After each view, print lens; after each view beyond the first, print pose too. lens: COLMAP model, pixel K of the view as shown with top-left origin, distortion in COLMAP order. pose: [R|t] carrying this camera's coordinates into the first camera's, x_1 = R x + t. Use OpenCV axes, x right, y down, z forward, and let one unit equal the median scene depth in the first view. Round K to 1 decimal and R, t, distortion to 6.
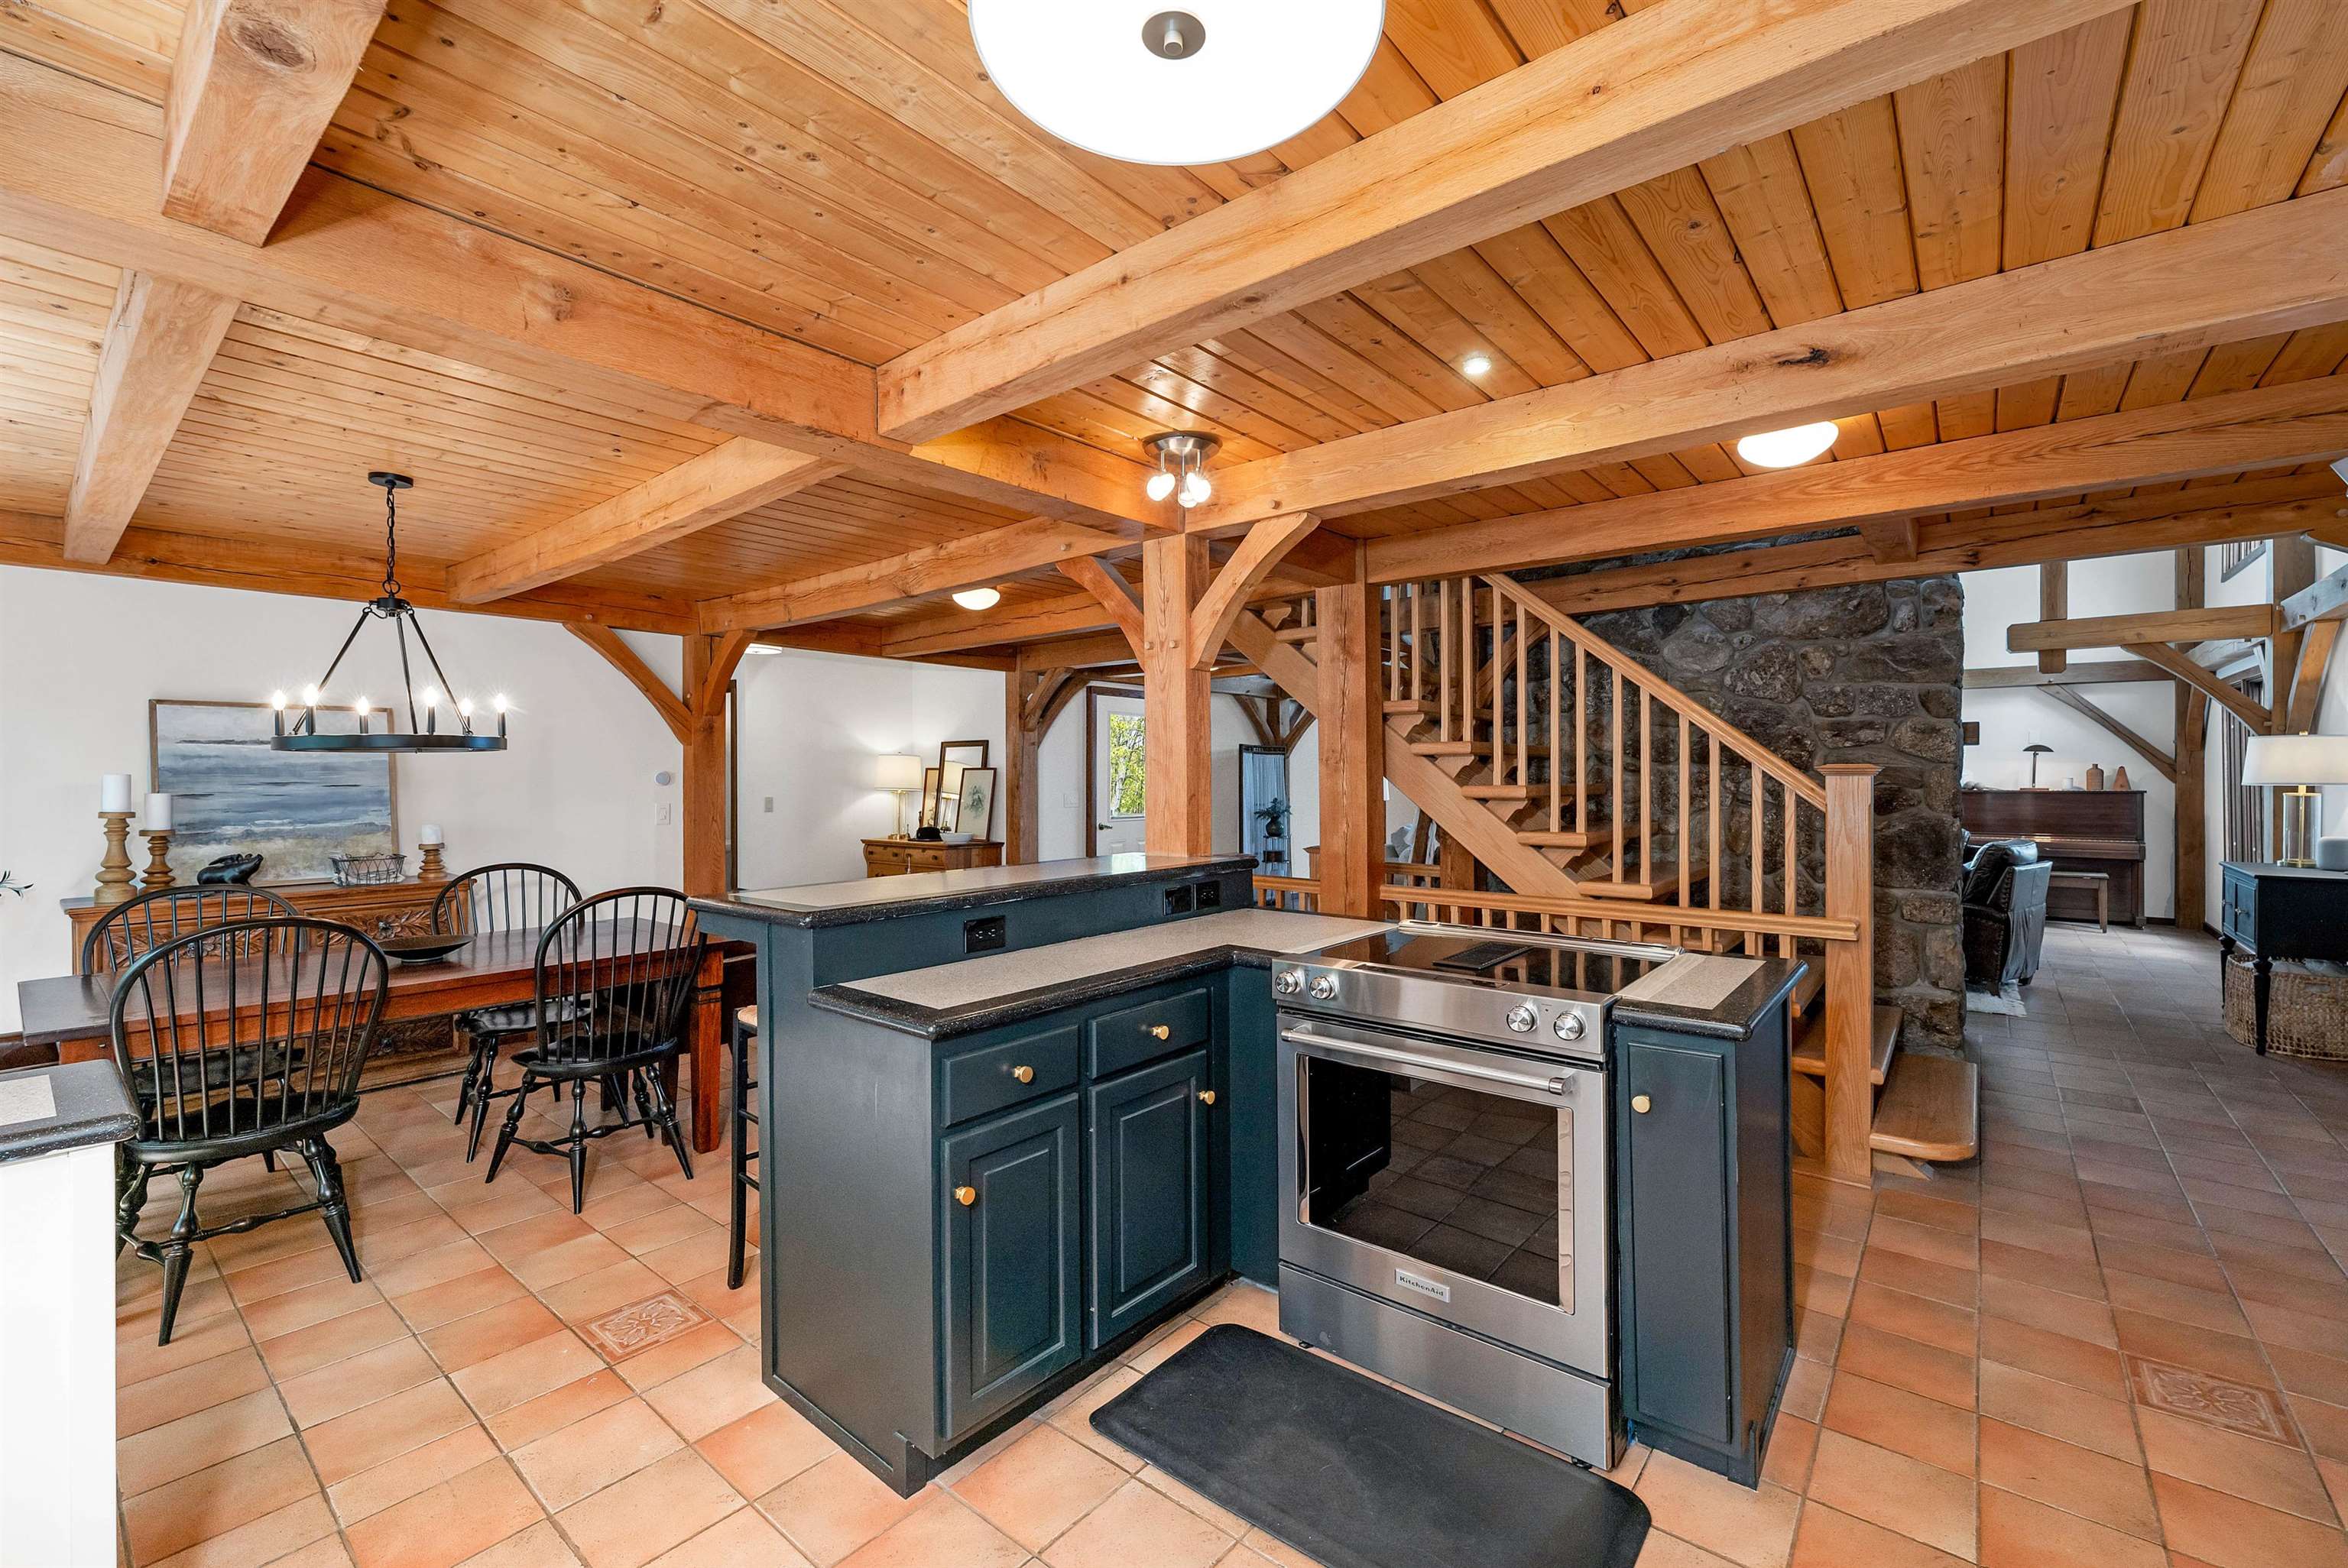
lens RADIAL K [[978.5, 0, 1175.6], [0, 978.5, 772.5], [0, 0, 1]] dist [-0.003361, -0.000234]
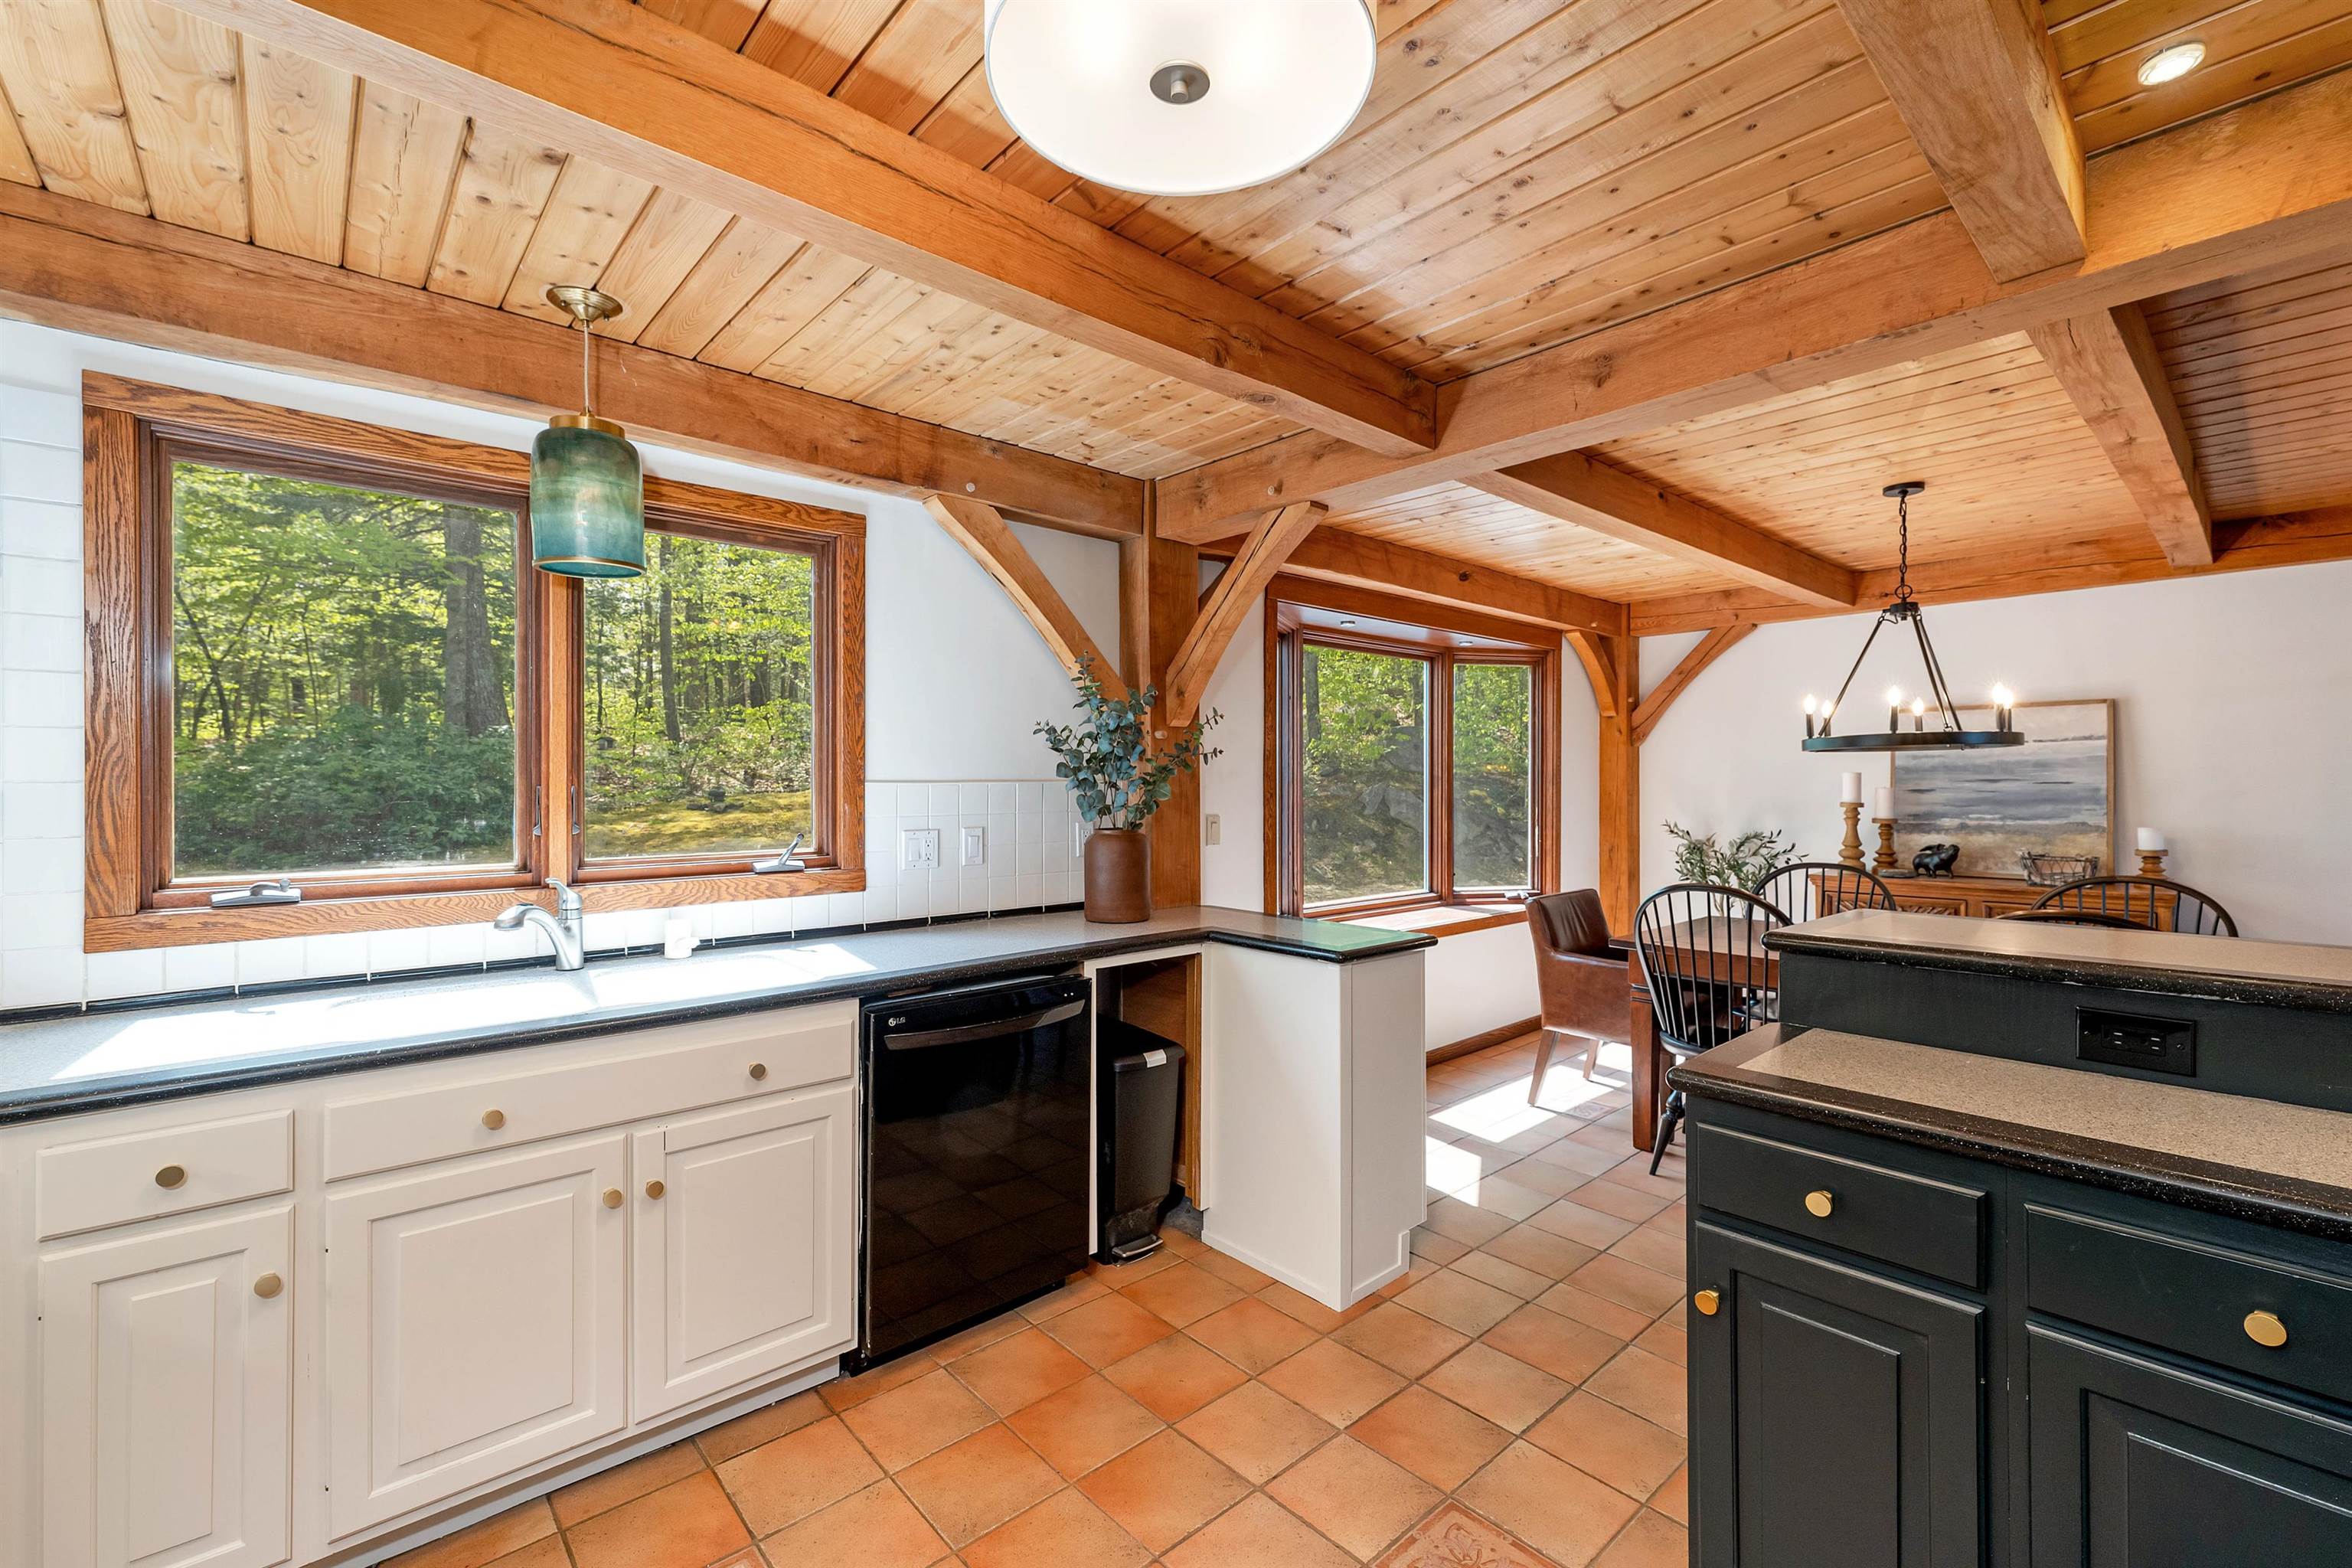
lens RADIAL K [[980.3, 0, 1168.7], [0, 980.3, 780.0], [0, 0, 1]] dist [-0.003361, -0.000234]
pose [[-0.154320, 0.004558, -0.988010, 0.256116], [0.007845, 0.999963, 0.003388, 0.000411], [0.987990, -0.007228, -0.154351, 0.282636]]
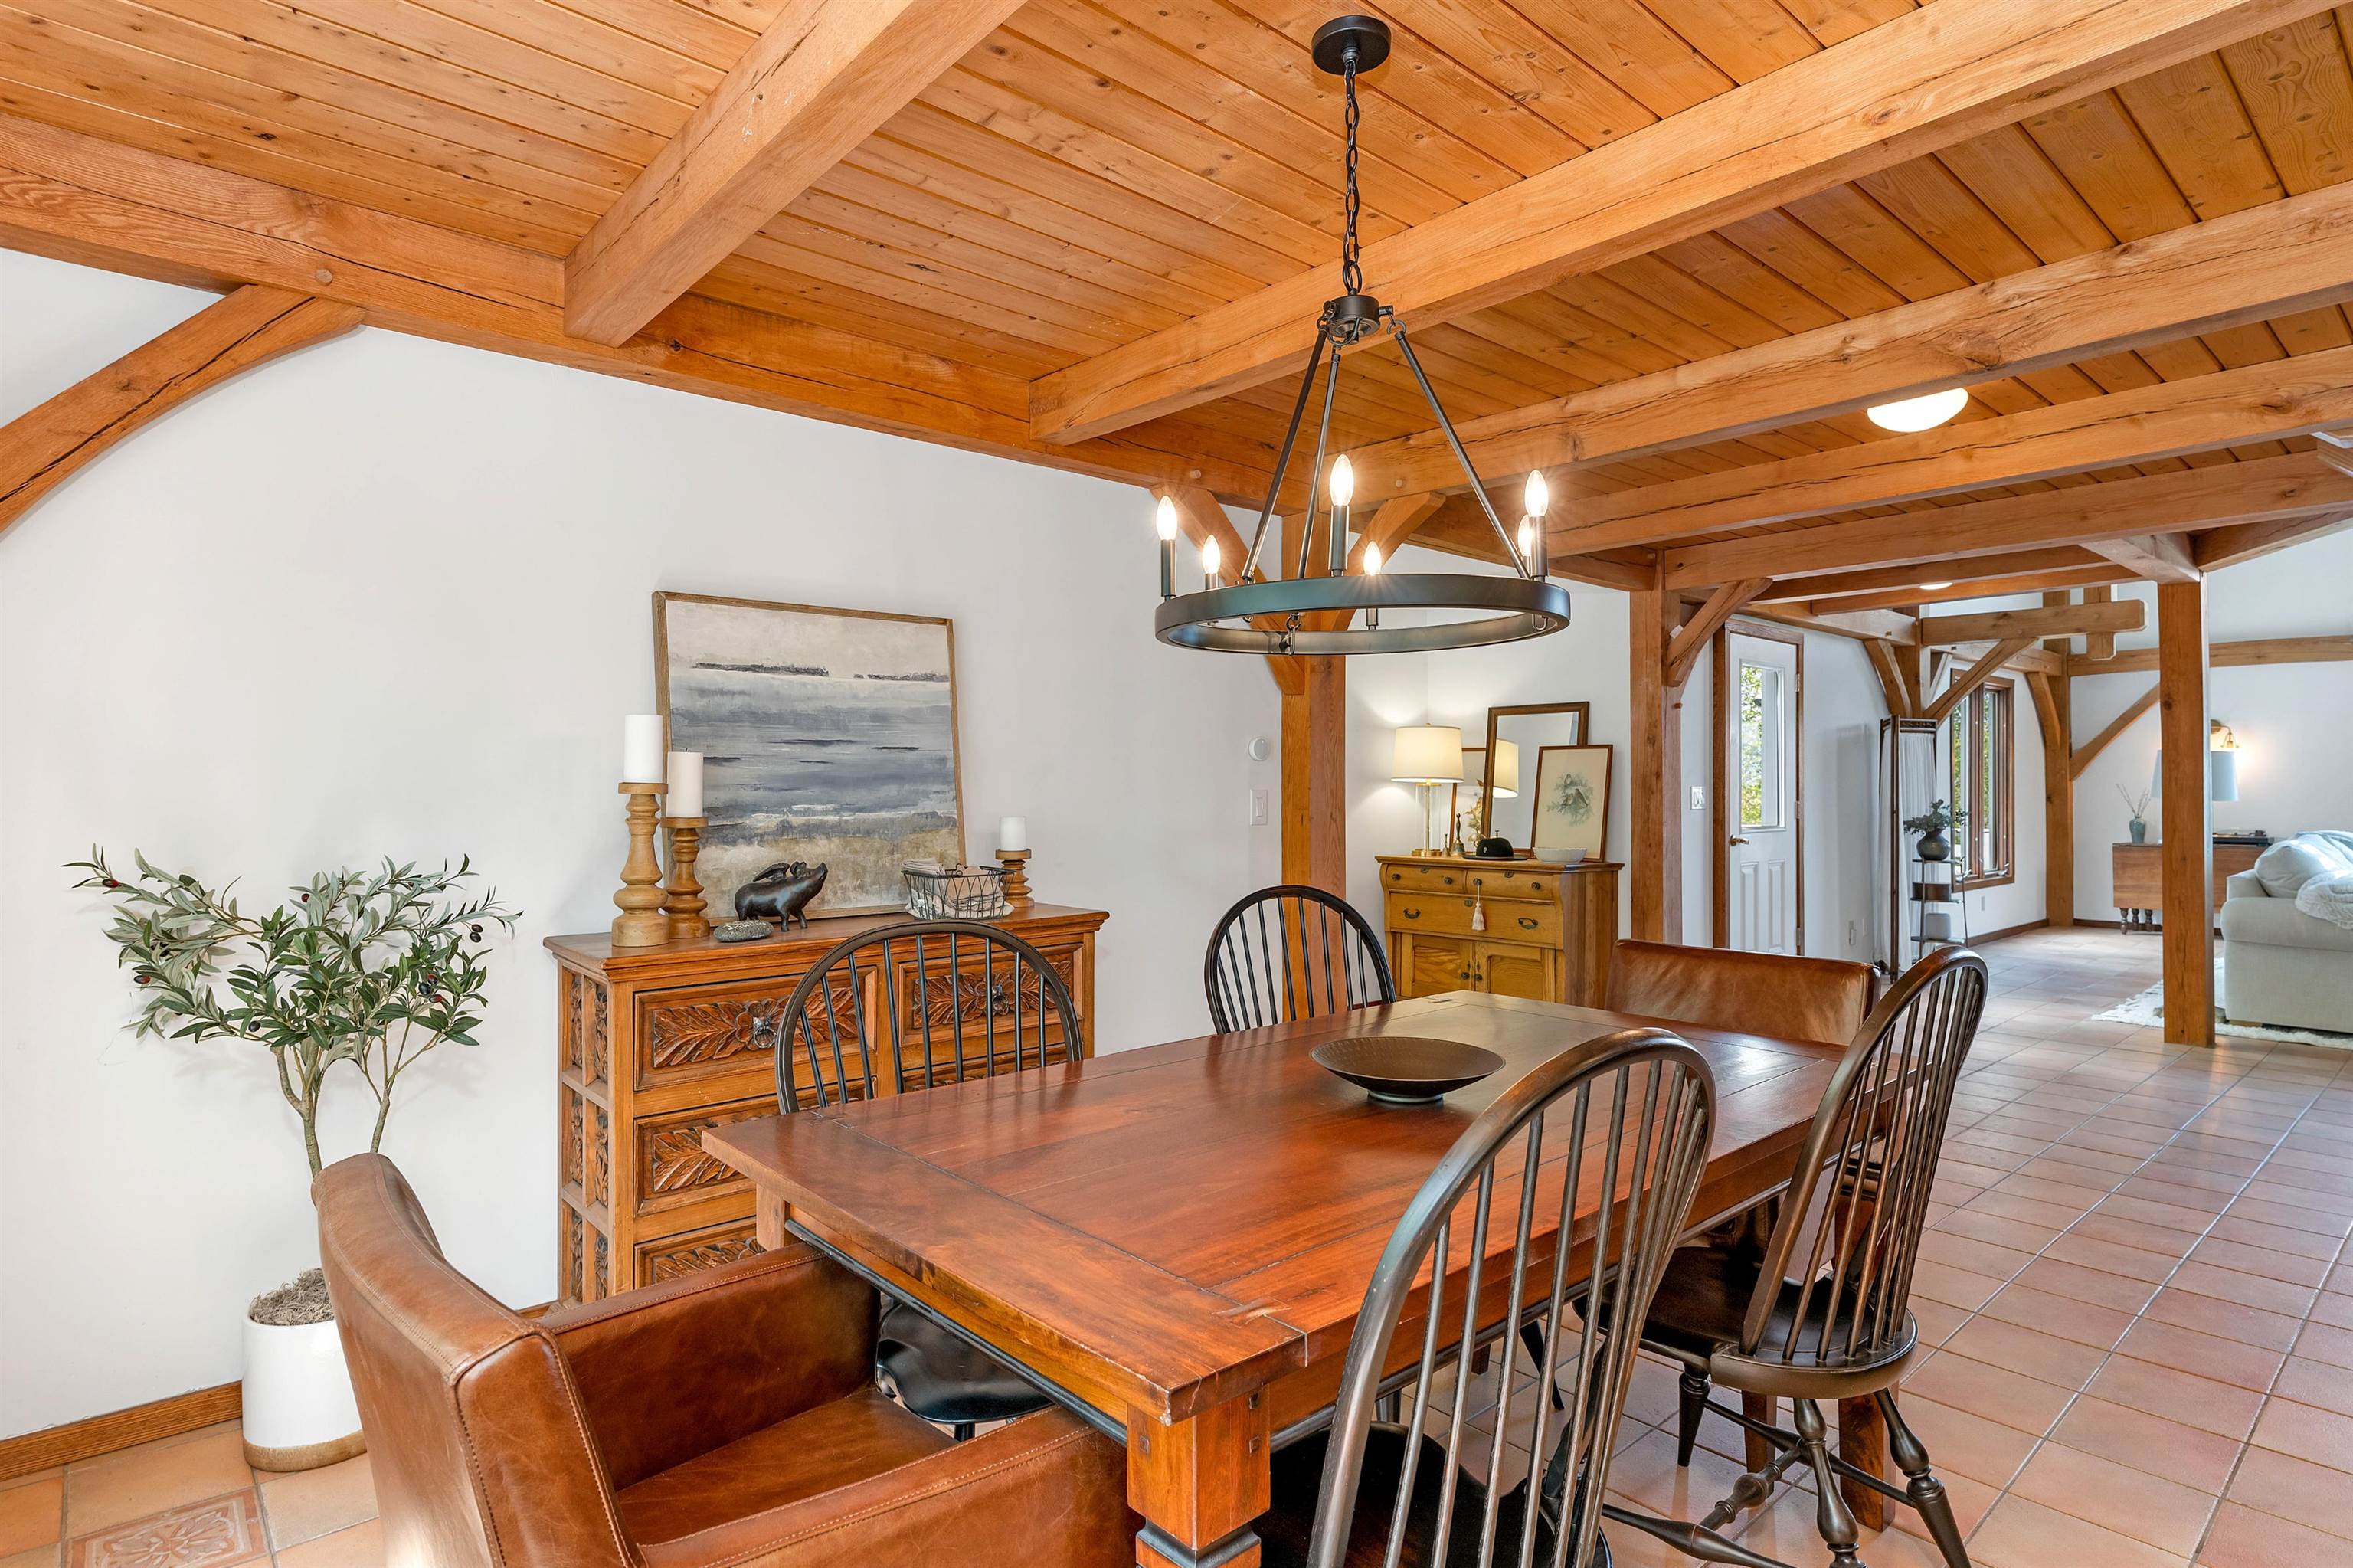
lens RADIAL K [[1219.4, 0, 1172.8], [0, 1219.4, 773.1], [0, 0, 1]] dist [-0.005893, -0.000295]
pose [[0.986821, 0.000998, -0.161810, -0.586419], [-0.002116, 0.999975, -0.006735, 0.033747], [0.161799, 0.006988, 0.986799, 0.313611]]
